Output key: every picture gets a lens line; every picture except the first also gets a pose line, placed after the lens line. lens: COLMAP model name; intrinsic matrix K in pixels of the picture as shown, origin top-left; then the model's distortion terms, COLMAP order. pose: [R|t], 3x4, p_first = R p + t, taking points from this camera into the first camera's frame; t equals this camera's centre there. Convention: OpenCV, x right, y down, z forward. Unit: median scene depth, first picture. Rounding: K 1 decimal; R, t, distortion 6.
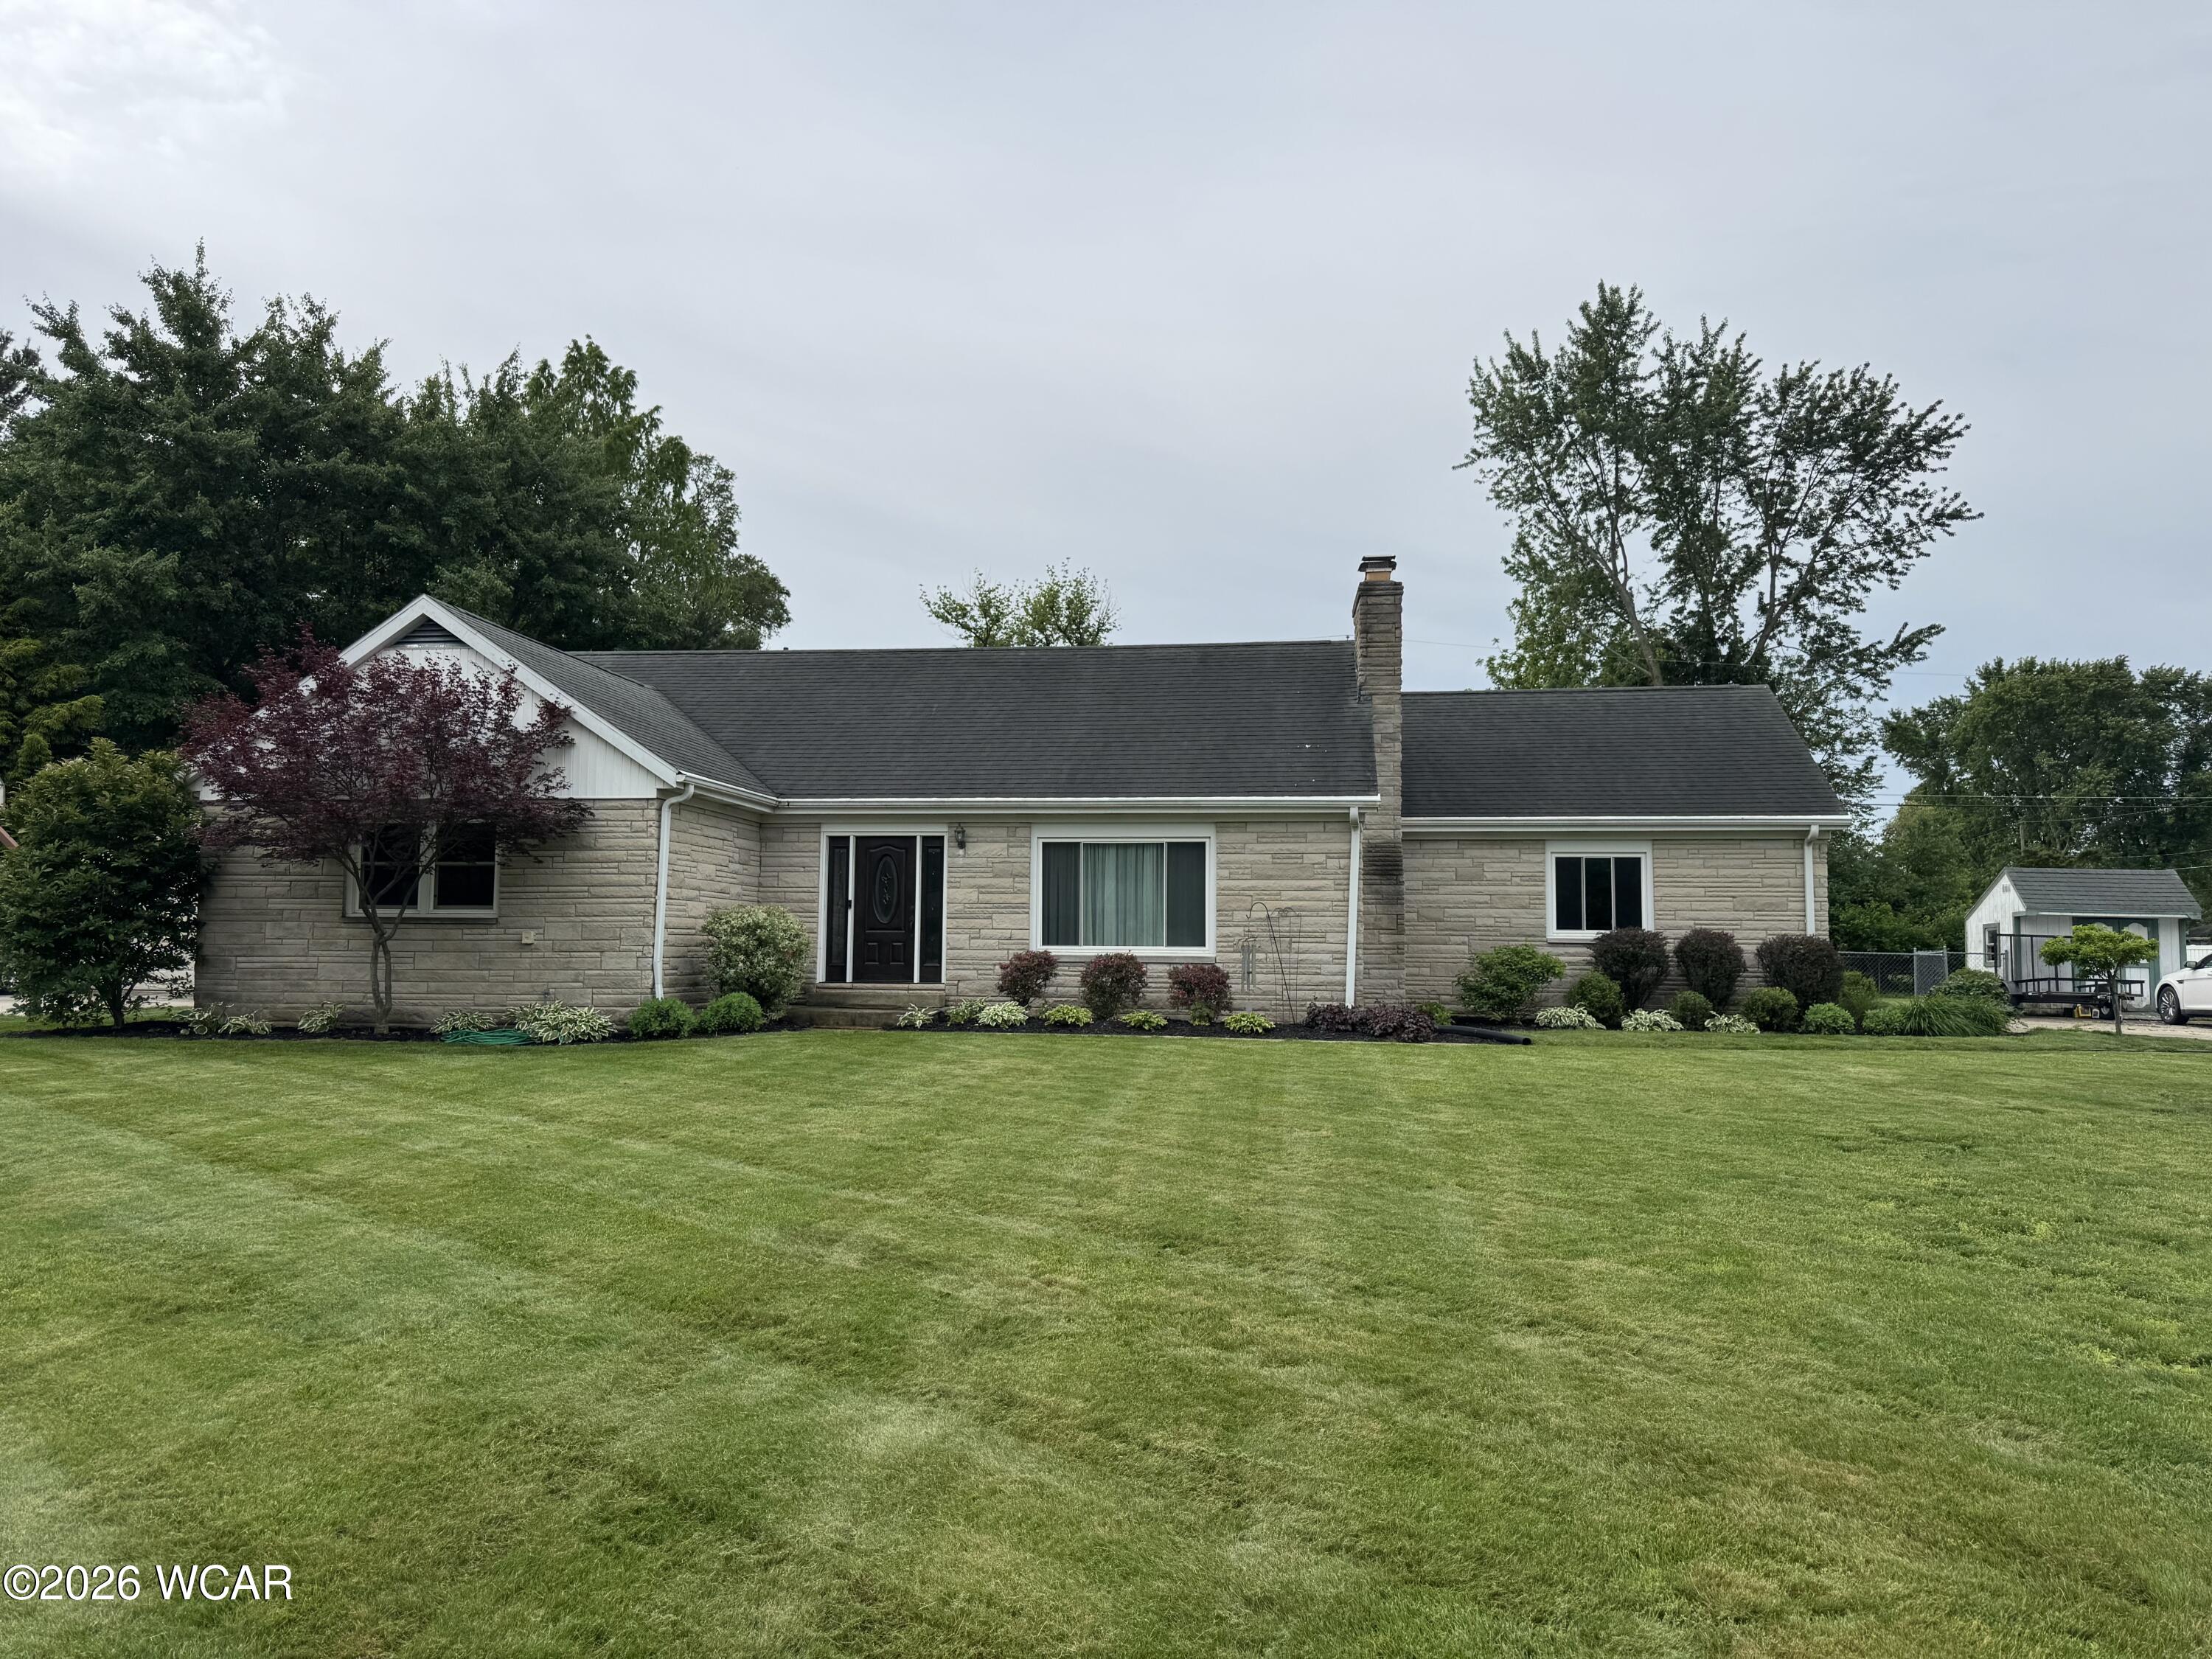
lens RADIAL K [[1578.3, 0, 1117.2], [0, 1578.3, 831.3], [0, 0, 1]] dist [0.023659, -0.016407]
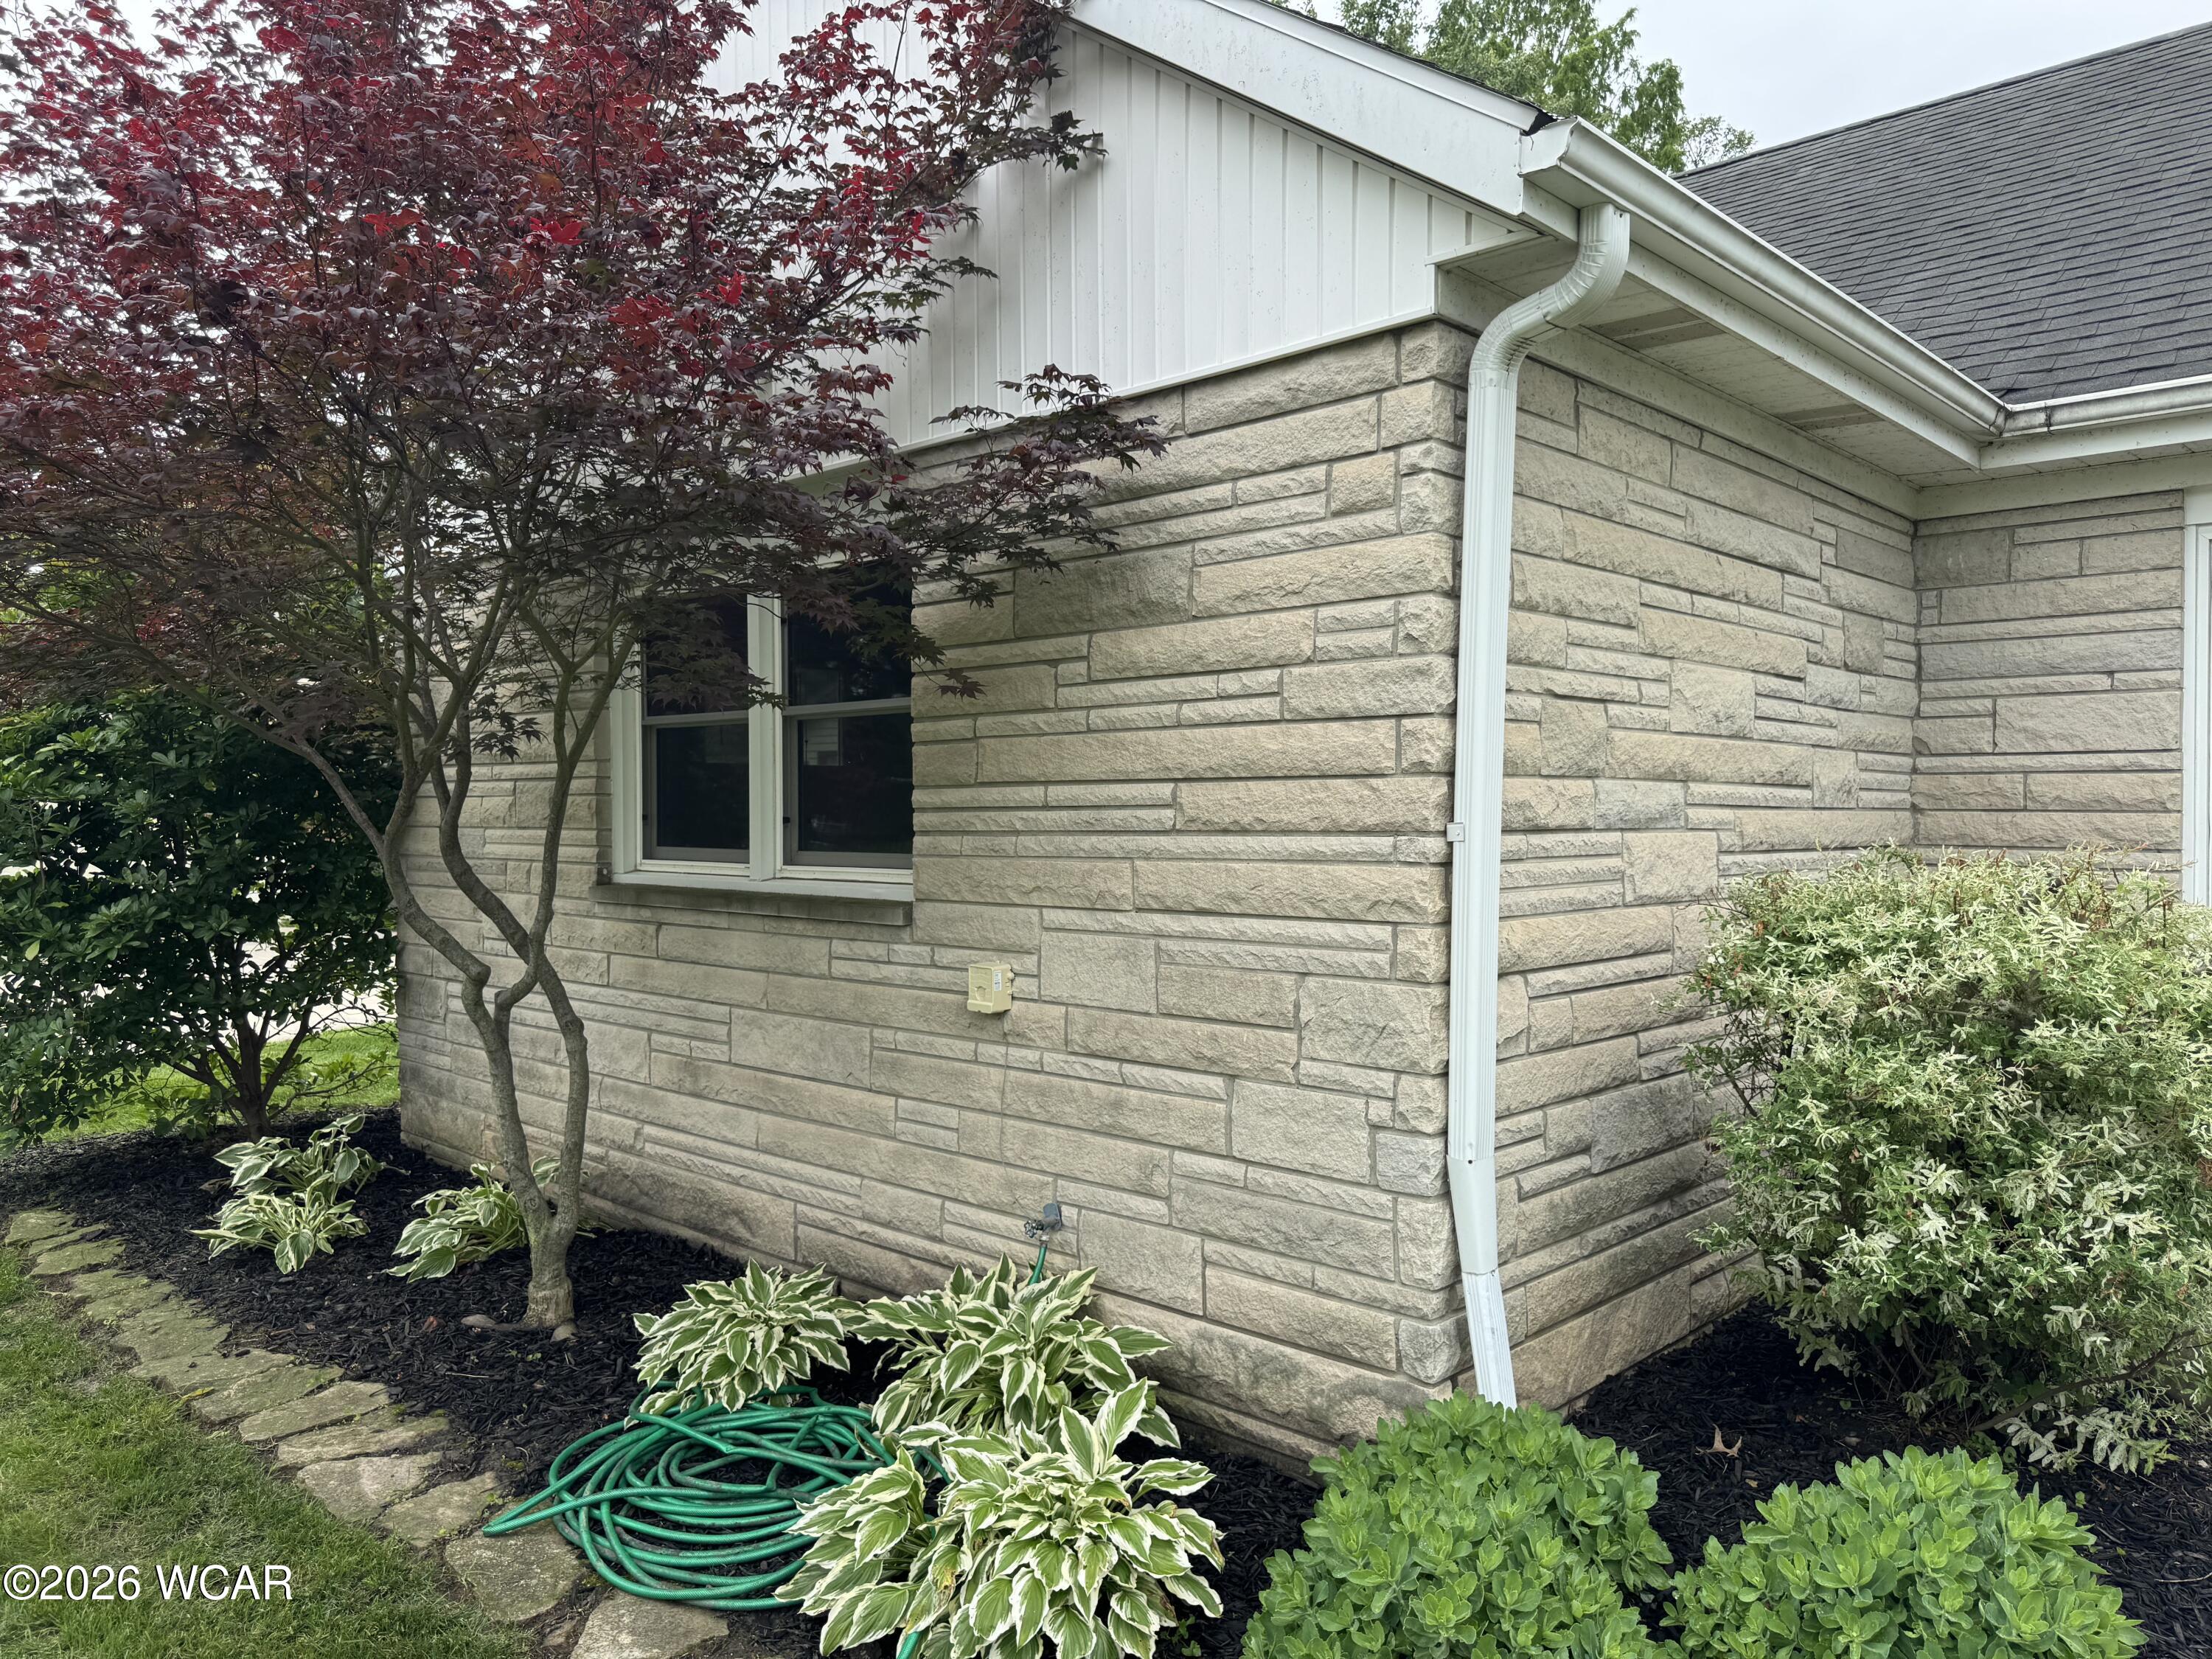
lens RADIAL K [[1578.3, 0, 1117.7], [0, 1578.3, 843.3], [0, 0, 1]] dist [0.023659, -0.016407]
pose [[0.814320, 0.004268, -0.580400, -0.185104], [0.050728, 0.995623, 0.078494, 0.022386], [0.578195, -0.093362, 0.810539, 0.716007]]
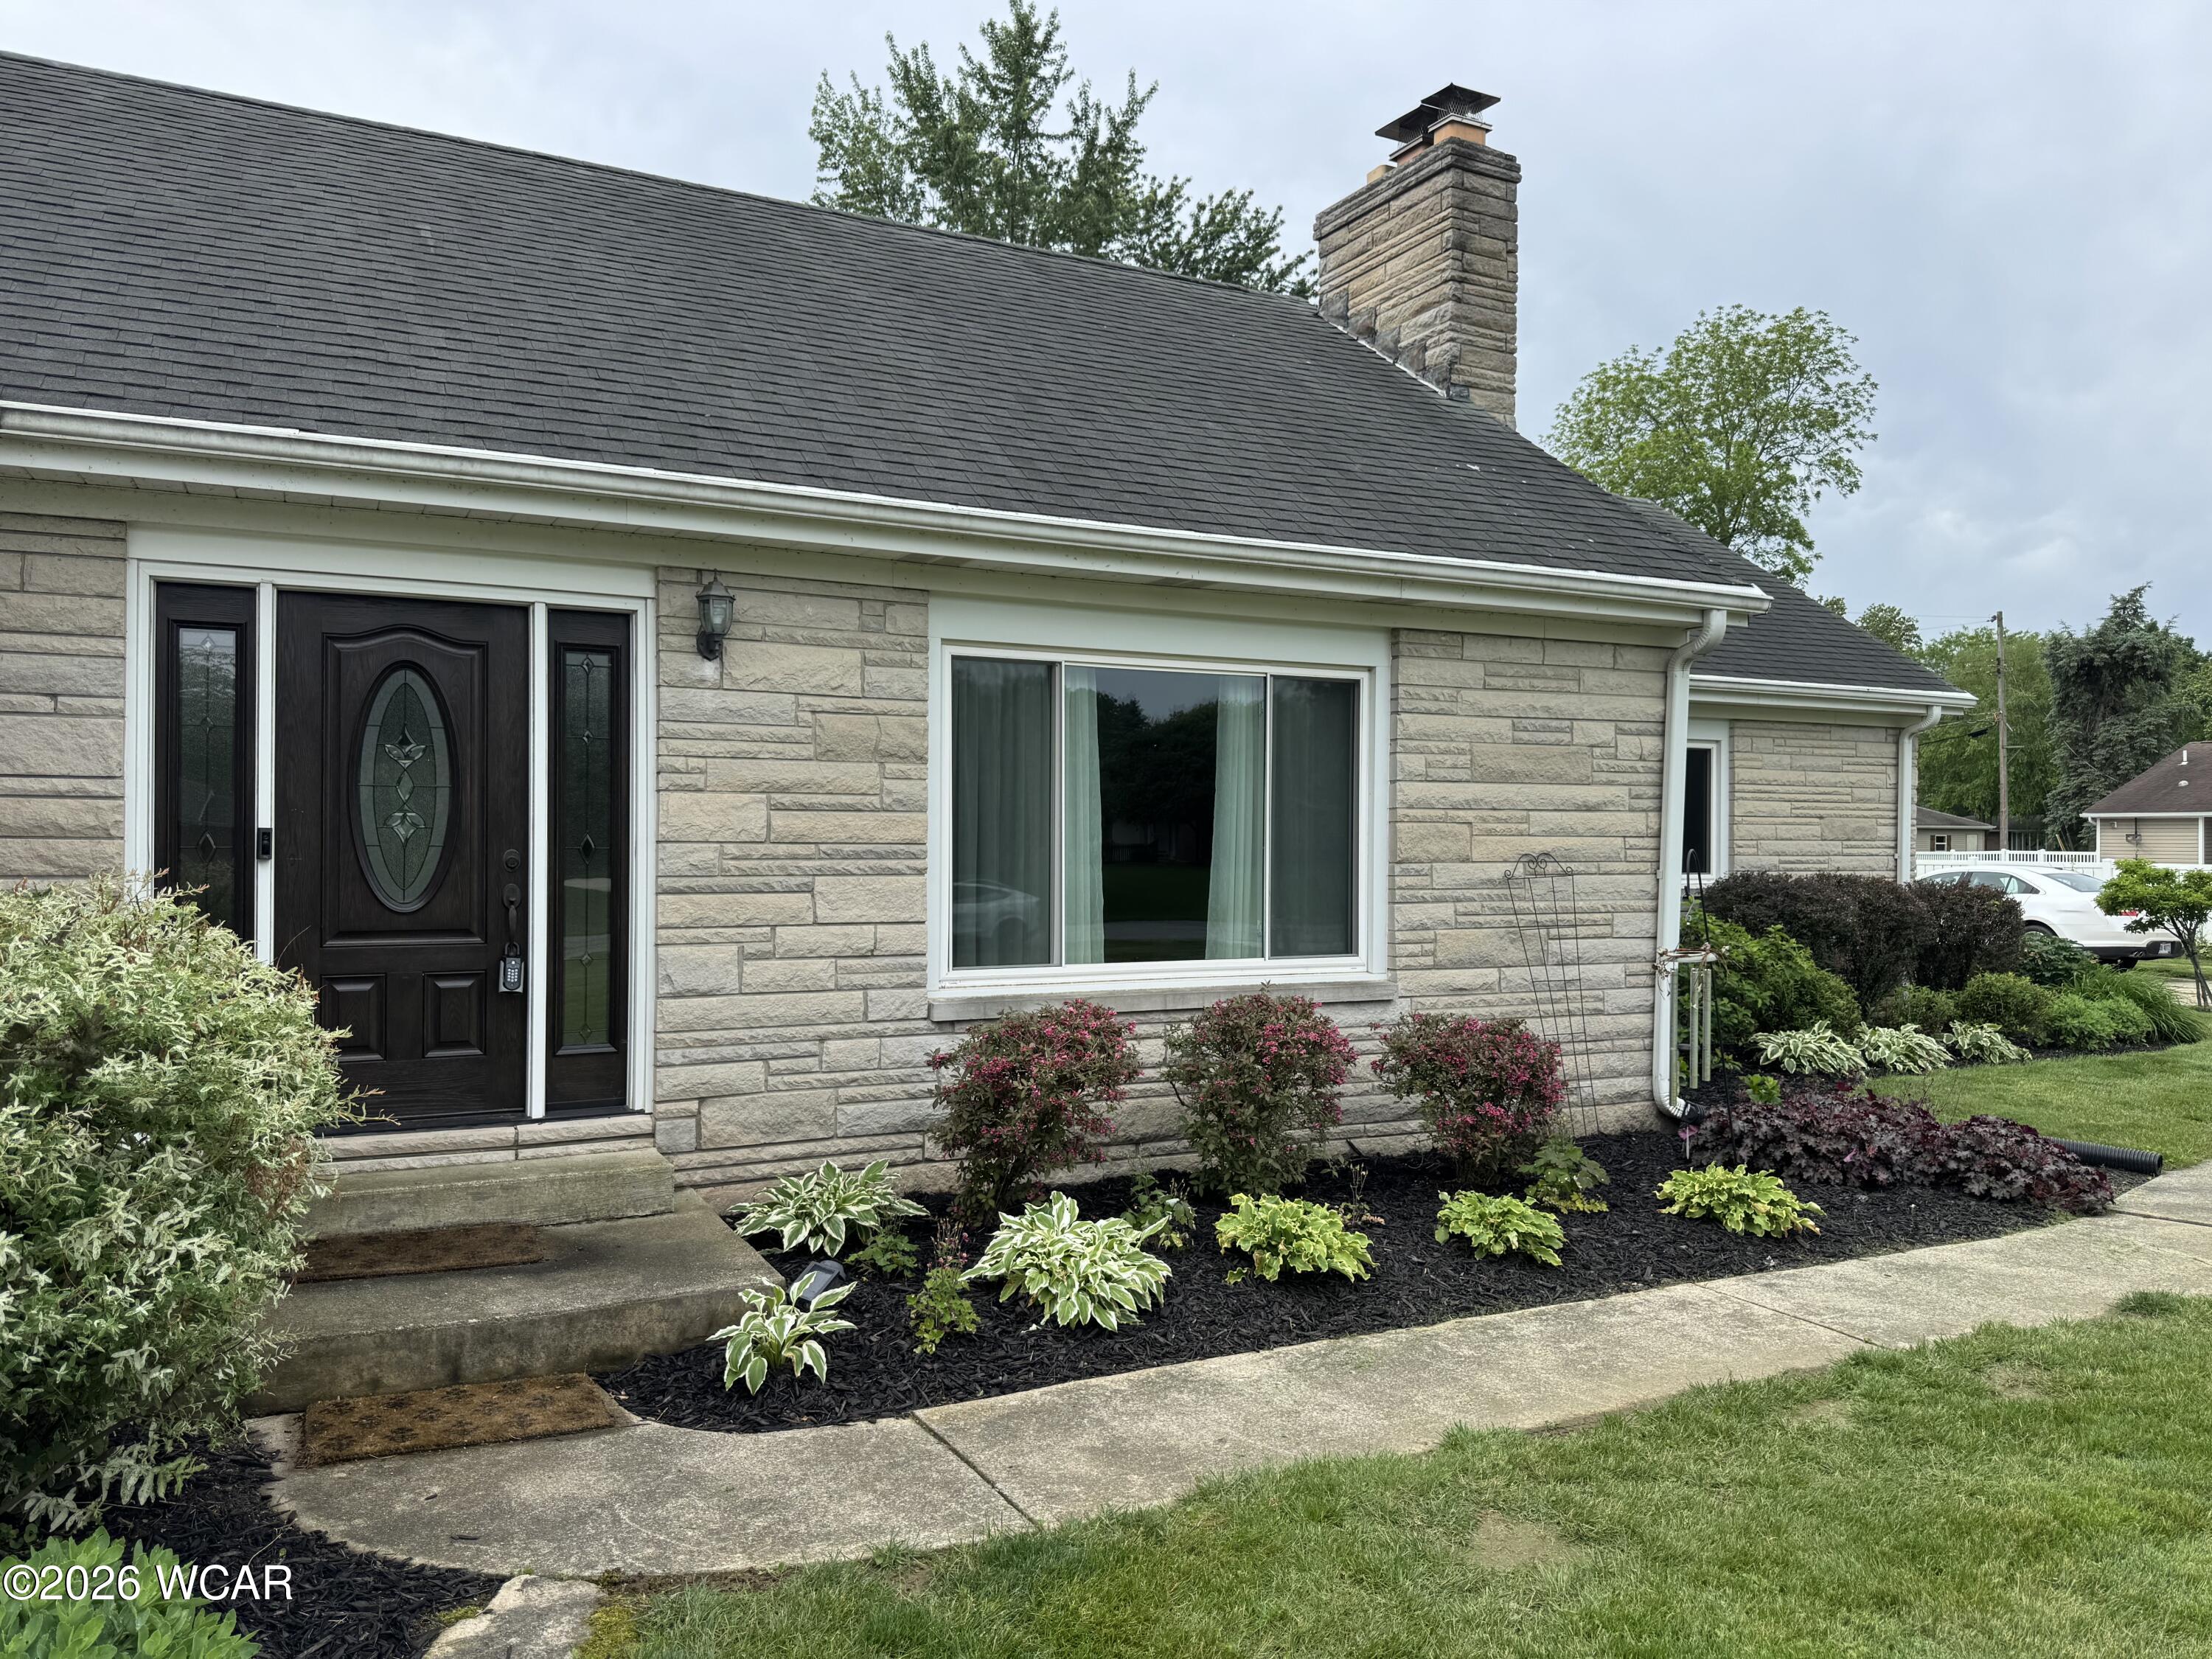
lens RADIAL K [[1578.3, 0, 1100.4], [0, 1578.3, 839.8], [0, 0, 1]] dist [0.023659, -0.016407]
pose [[0.835669, -0.002729, 0.549227, -0.204874], [-0.041063, 0.996878, 0.067432, 0.022244], [-0.547696, -0.078904, 0.832948, 0.719141]]
